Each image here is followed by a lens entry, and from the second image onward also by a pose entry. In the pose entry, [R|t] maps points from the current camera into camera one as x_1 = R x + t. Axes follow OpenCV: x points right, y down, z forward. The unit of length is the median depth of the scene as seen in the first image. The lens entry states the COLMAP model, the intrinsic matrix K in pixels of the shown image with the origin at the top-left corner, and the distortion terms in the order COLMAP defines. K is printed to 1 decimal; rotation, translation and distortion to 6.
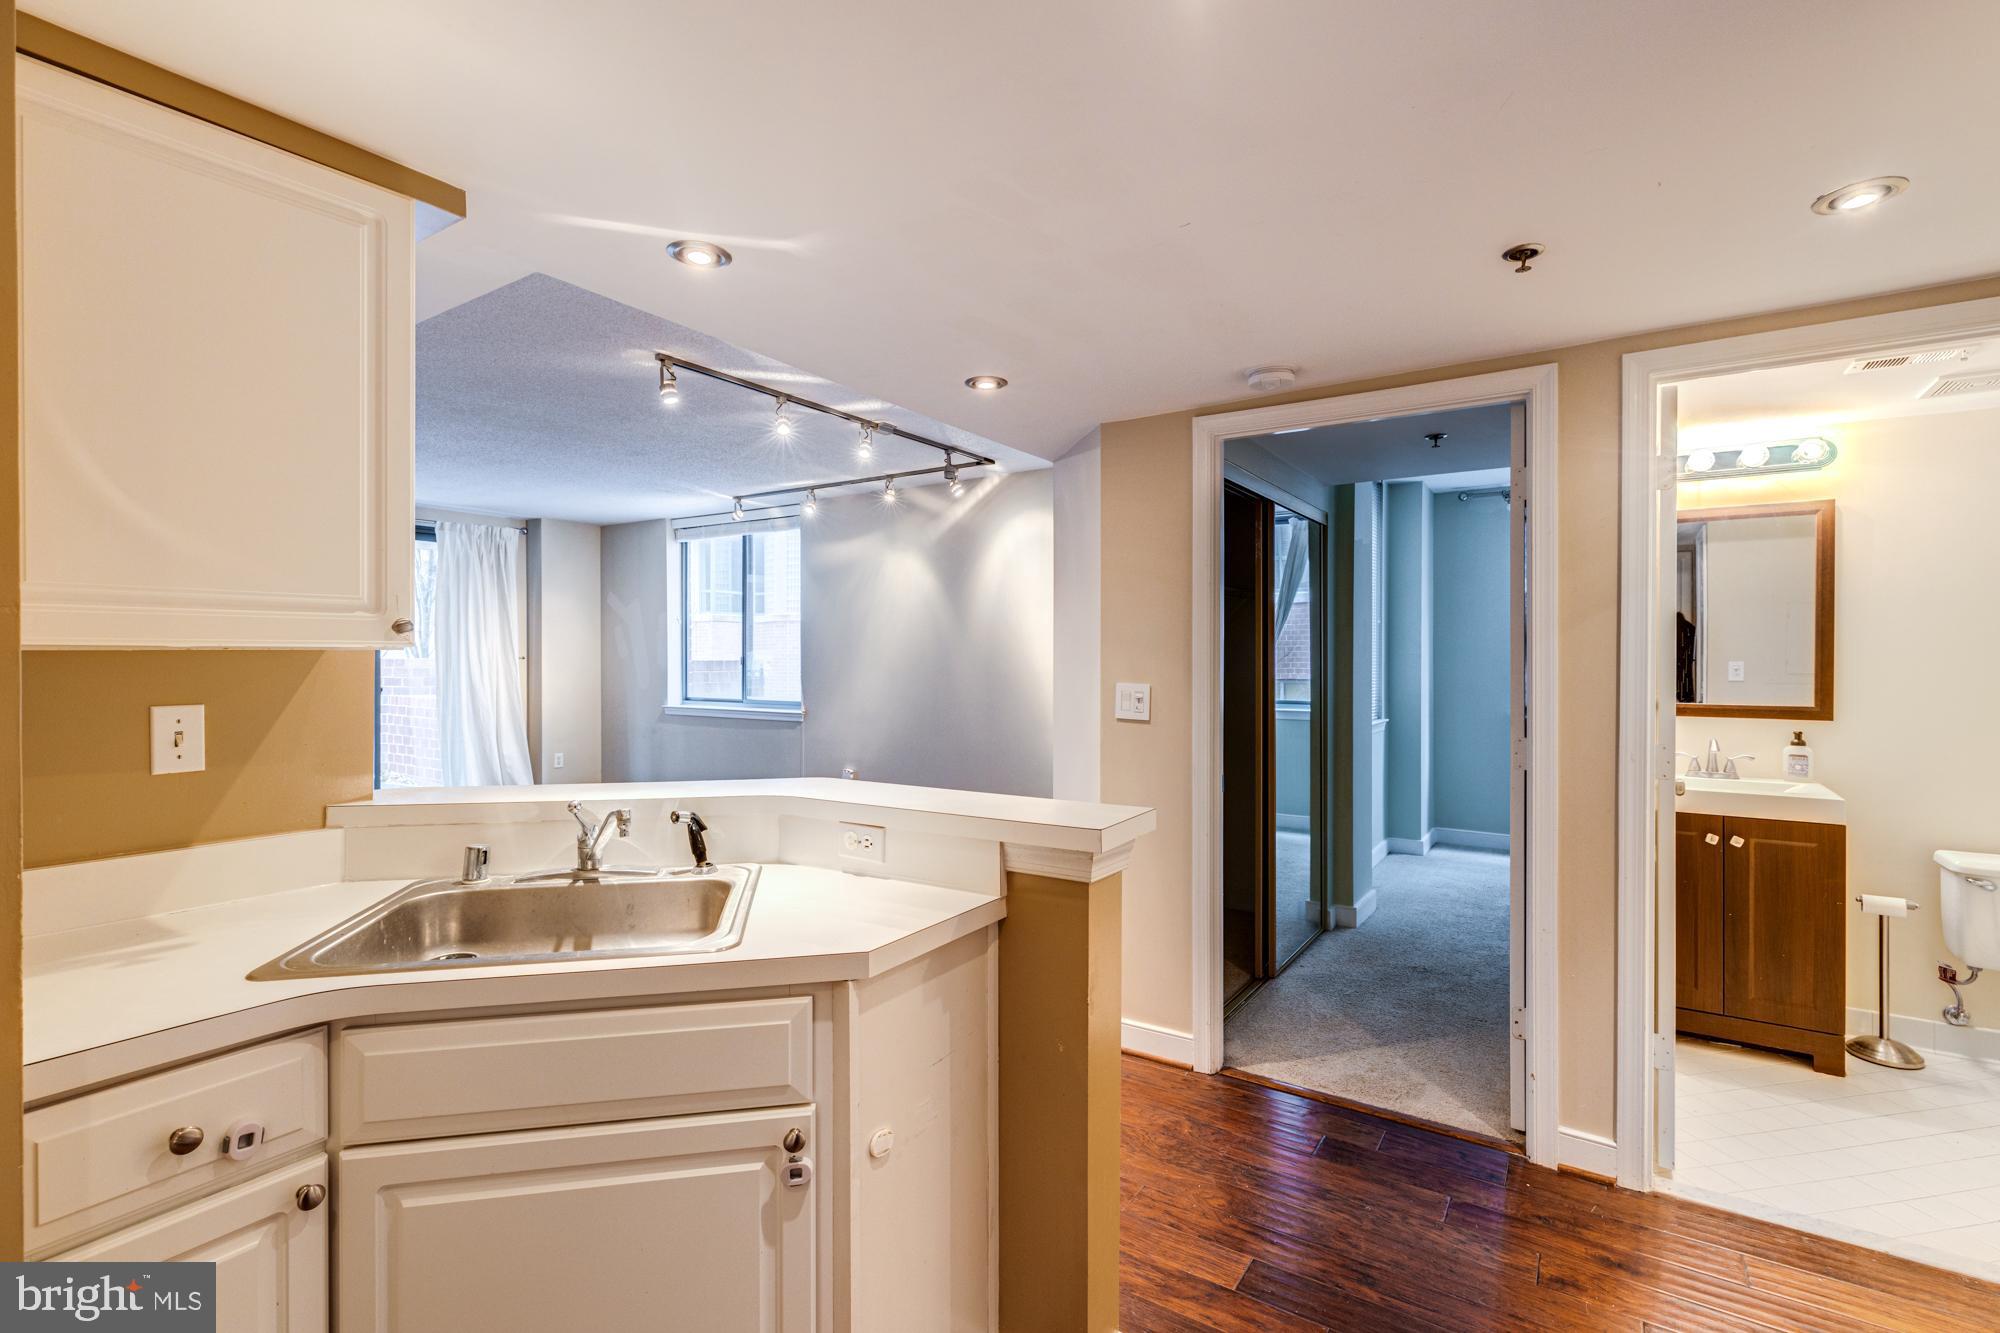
lens RADIAL K [[899.1, 0, 1007.1], [0, 899.1, 663.6], [0, 0, 1]] dist [0.004784, -0.001330]
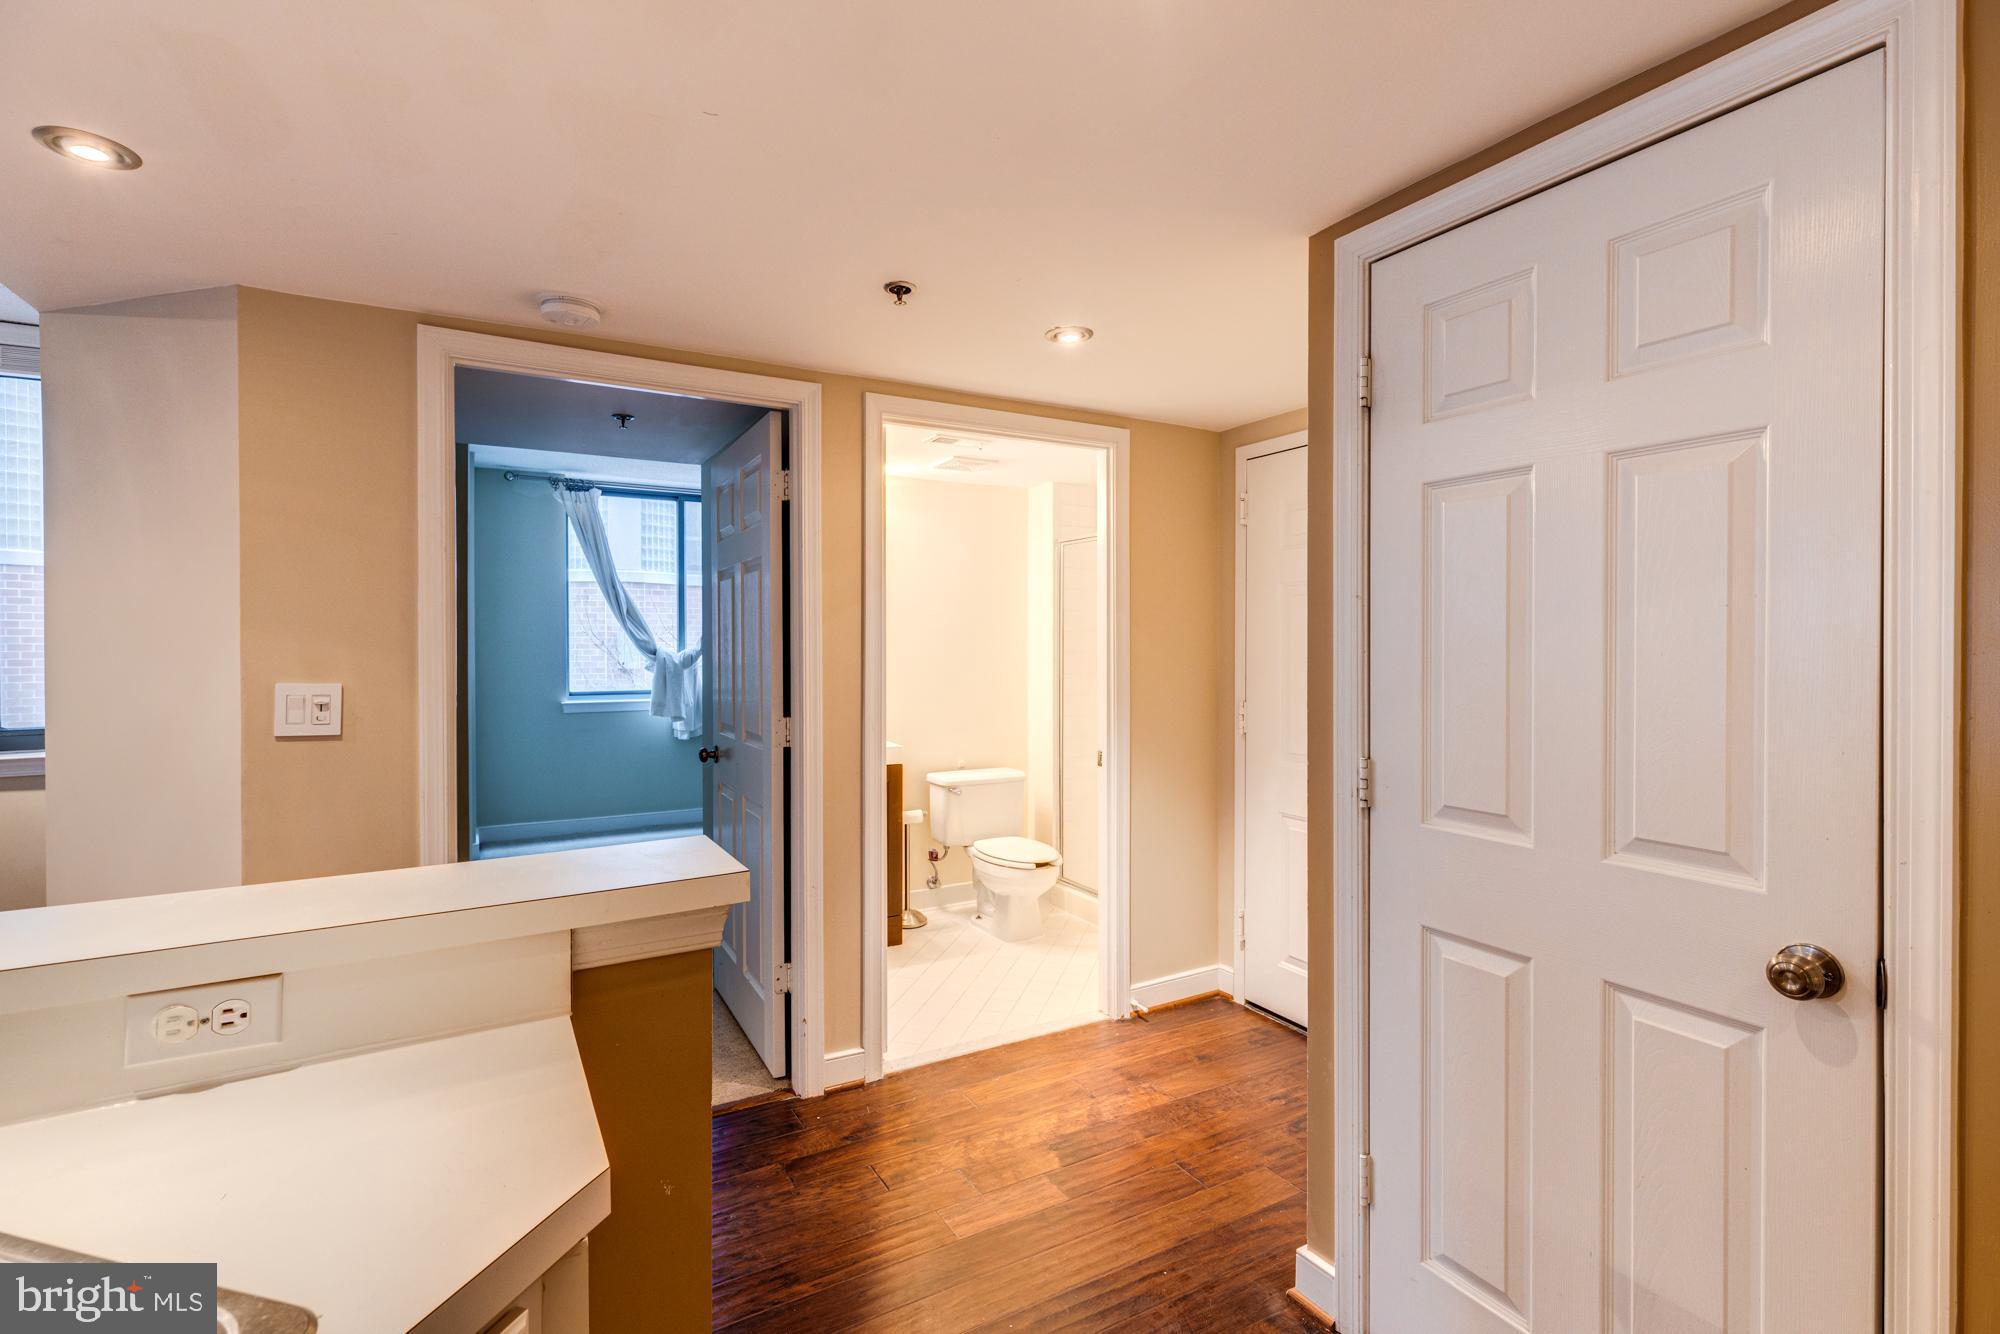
lens RADIAL K [[899.1, 0, 998.3], [0, 899.1, 651.2], [0, 0, 1]] dist [0.004784, -0.001330]
pose [[0.459669, -0.008890, 0.888046, -0.278171], [0.007049, 0.999955, 0.006362, -0.003482], [-0.888062, 0.003335, 0.459711, 0.265621]]
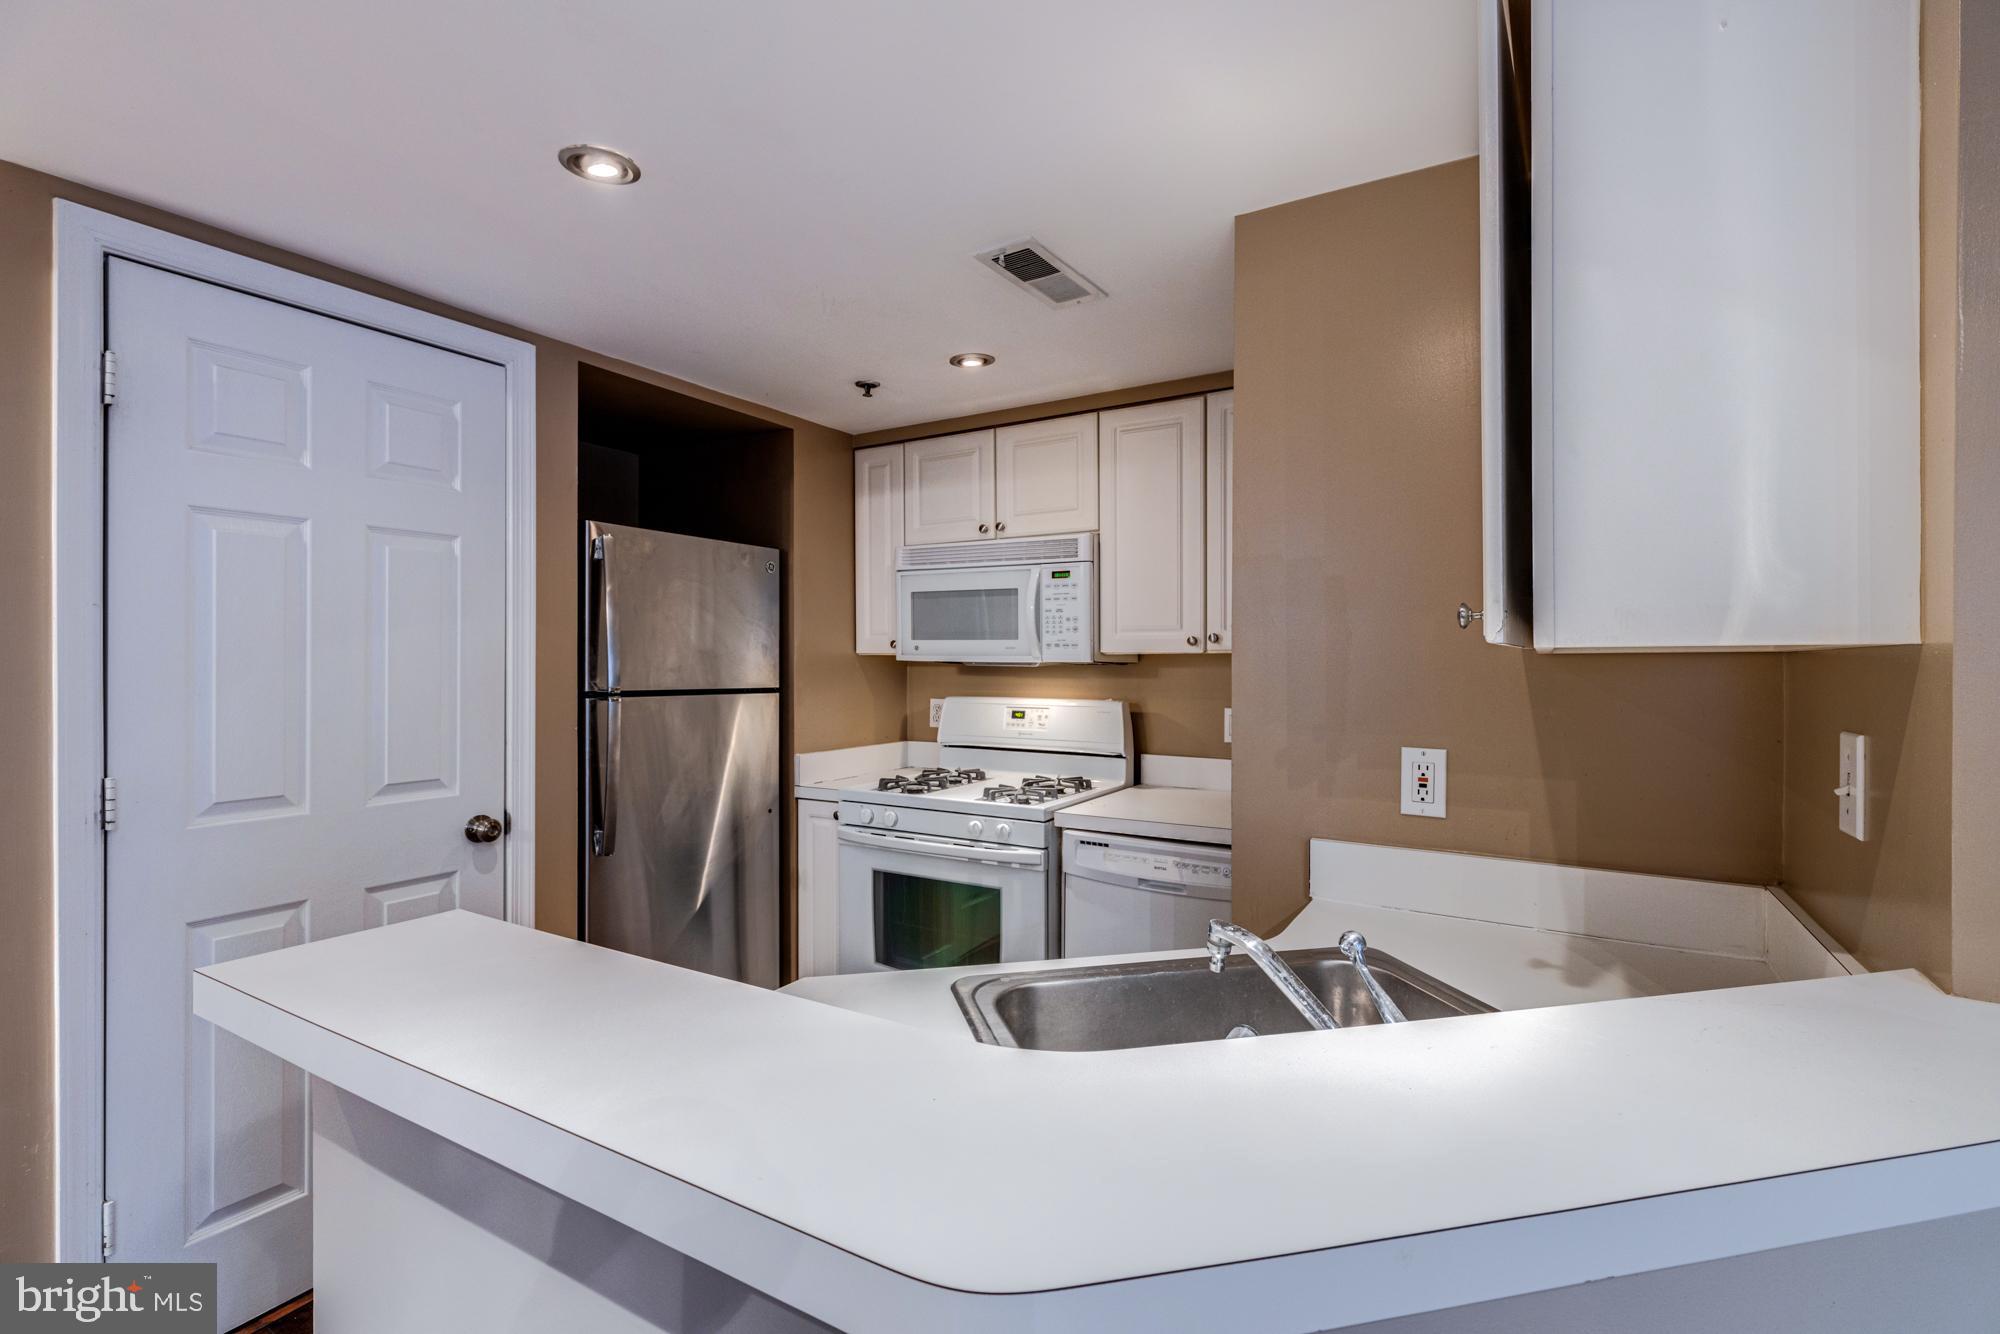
lens RADIAL K [[899.1, 0, 998.9], [0, 899.1, 662.3], [0, 0, 1]] dist [0.004784, -0.001330]
pose [[-0.999587, -0.001949, -0.028659, -0.163036], [-0.002258, 0.999939, 0.010772, -0.006463], [0.028636, 0.010832, -0.999531, 0.970358]]
